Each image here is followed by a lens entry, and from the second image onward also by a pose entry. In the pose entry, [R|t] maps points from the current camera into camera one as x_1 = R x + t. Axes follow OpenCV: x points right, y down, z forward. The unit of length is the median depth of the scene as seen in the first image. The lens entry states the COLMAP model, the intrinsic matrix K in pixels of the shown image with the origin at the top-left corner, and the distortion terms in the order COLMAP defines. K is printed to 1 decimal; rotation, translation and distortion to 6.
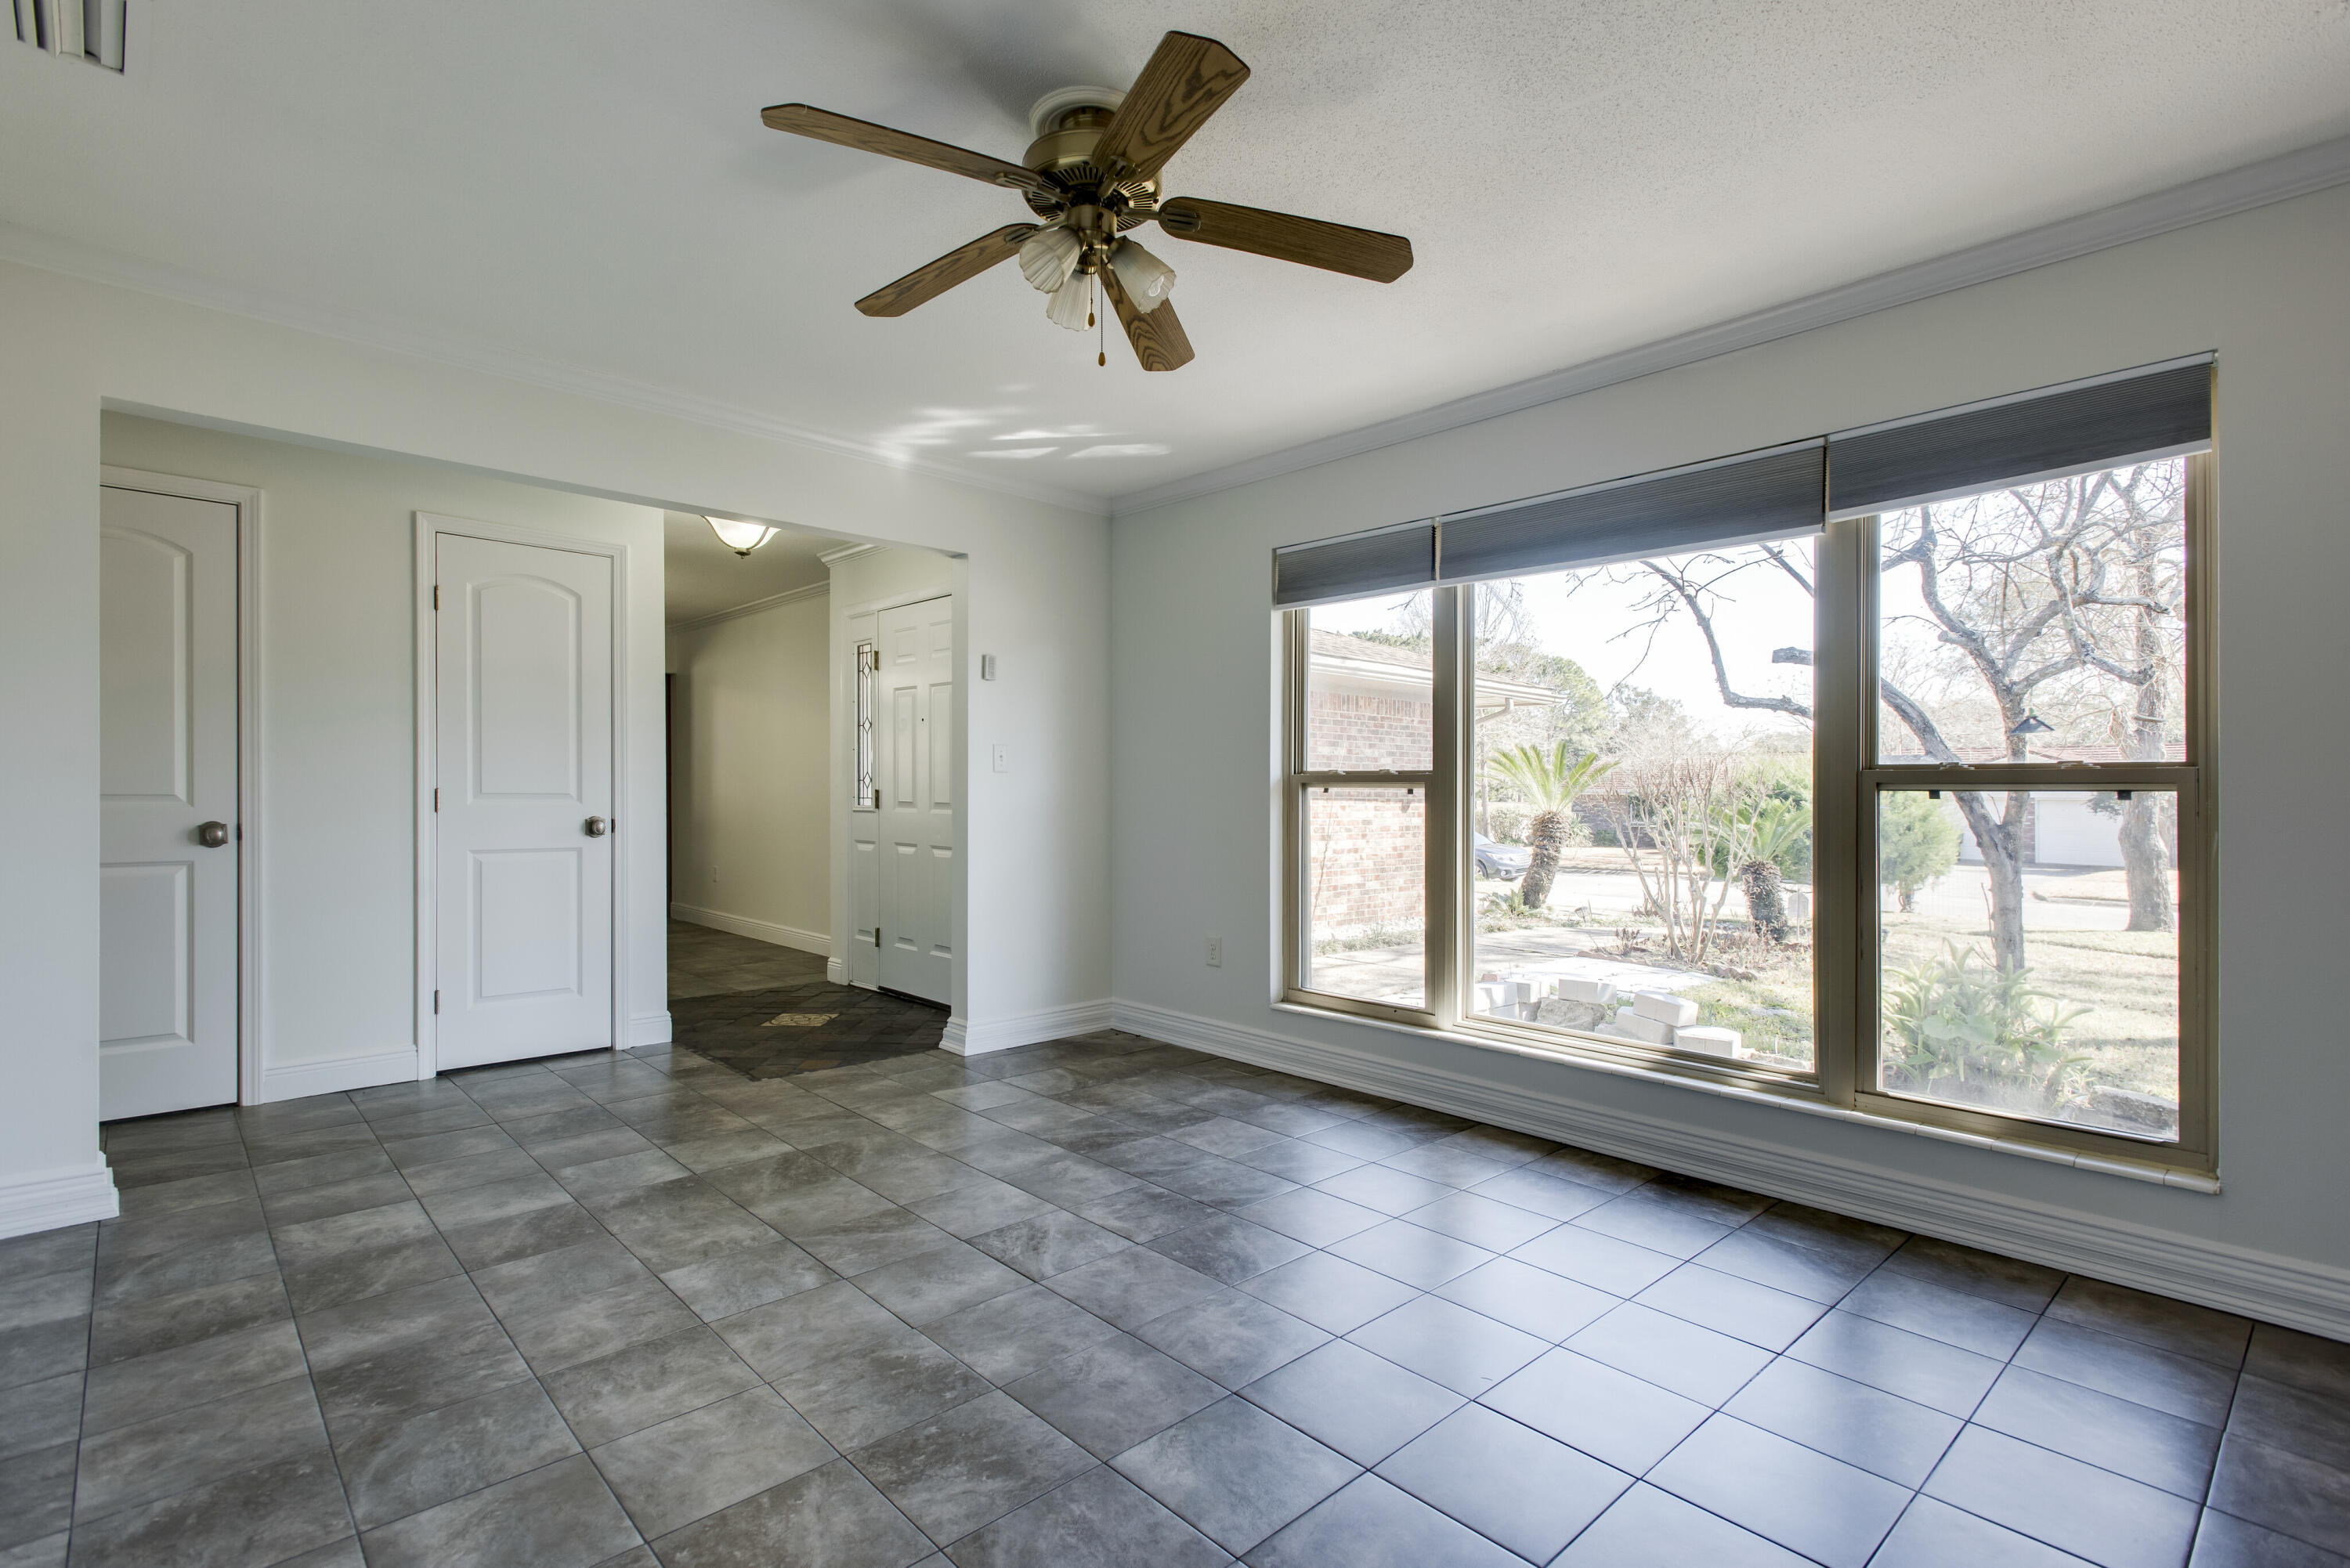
lens RADIAL K [[1107.9, 0, 1170.5], [0, 1107.9, 790.6], [0, 0, 1]] dist [0.020997, -0.003934]
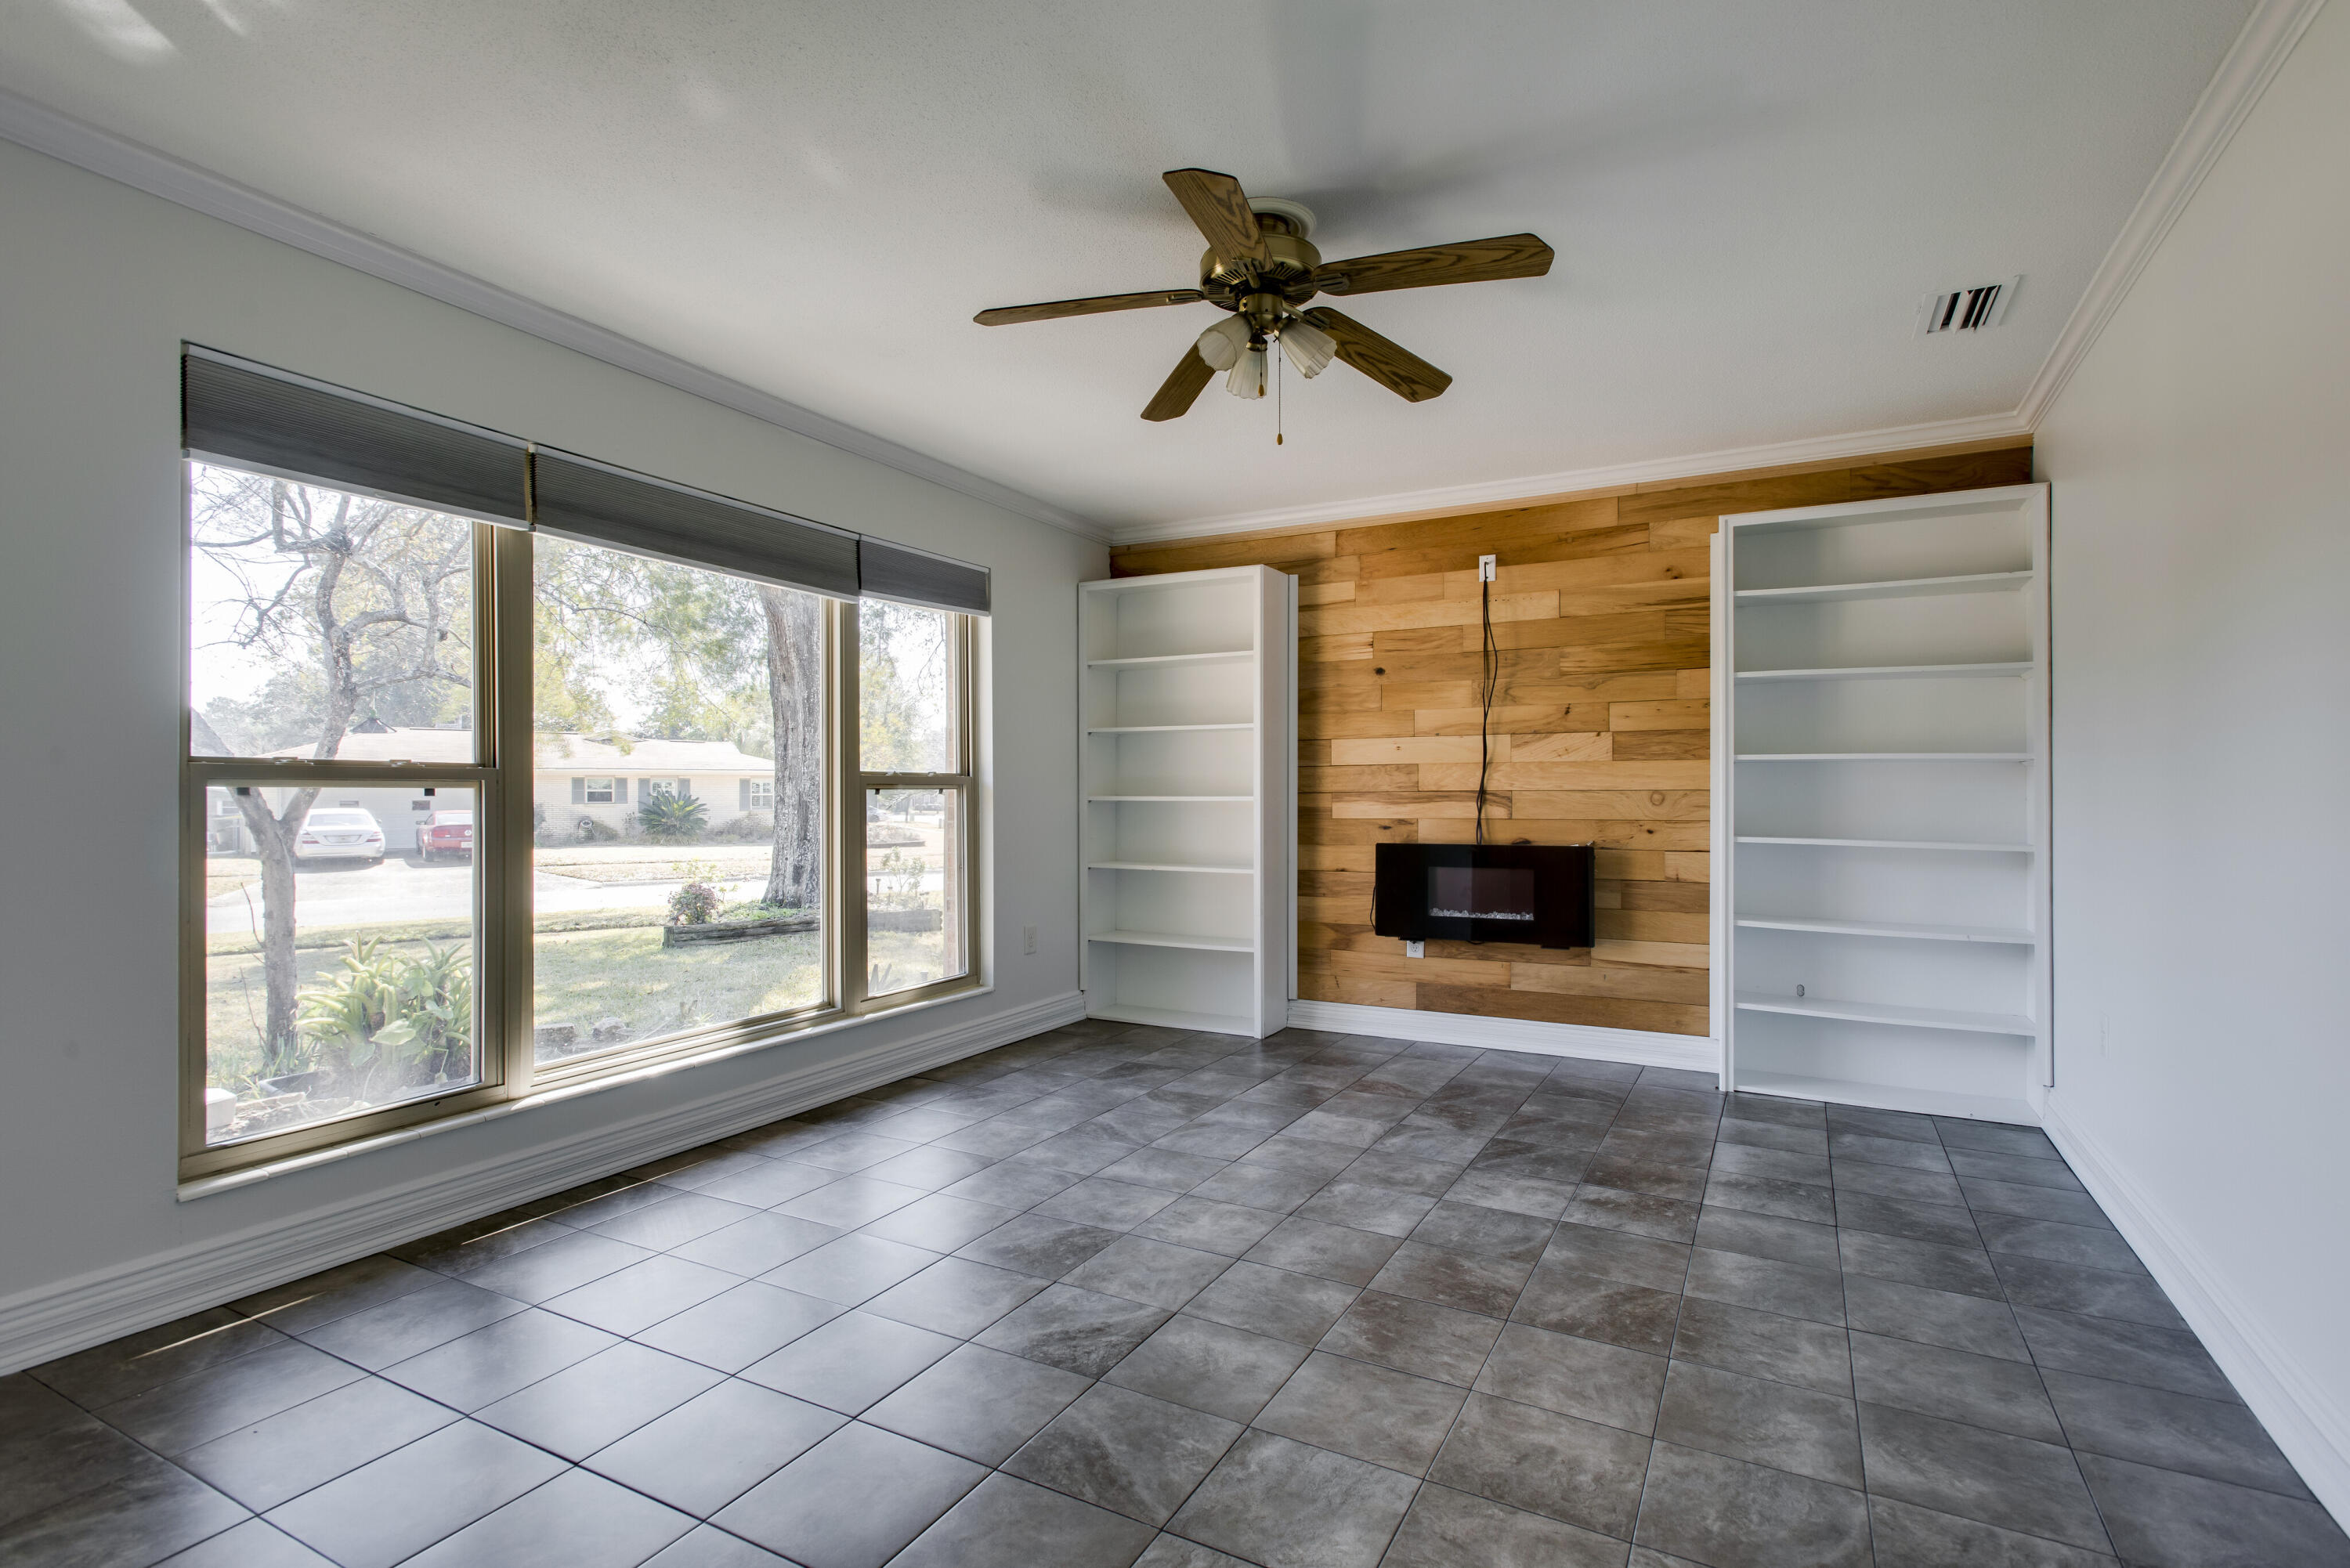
lens RADIAL K [[1096.3, 0, 1152.4], [0, 1096.3, 781.0], [0, 0, 1]] dist [0.014118, -0.001200]
pose [[-0.296964, 0.001443, 0.954888, -0.999816], [-0.001038, 0.999998, -0.001834, -0.009835], [-0.954888, -0.001536, -0.296962, 1.283924]]
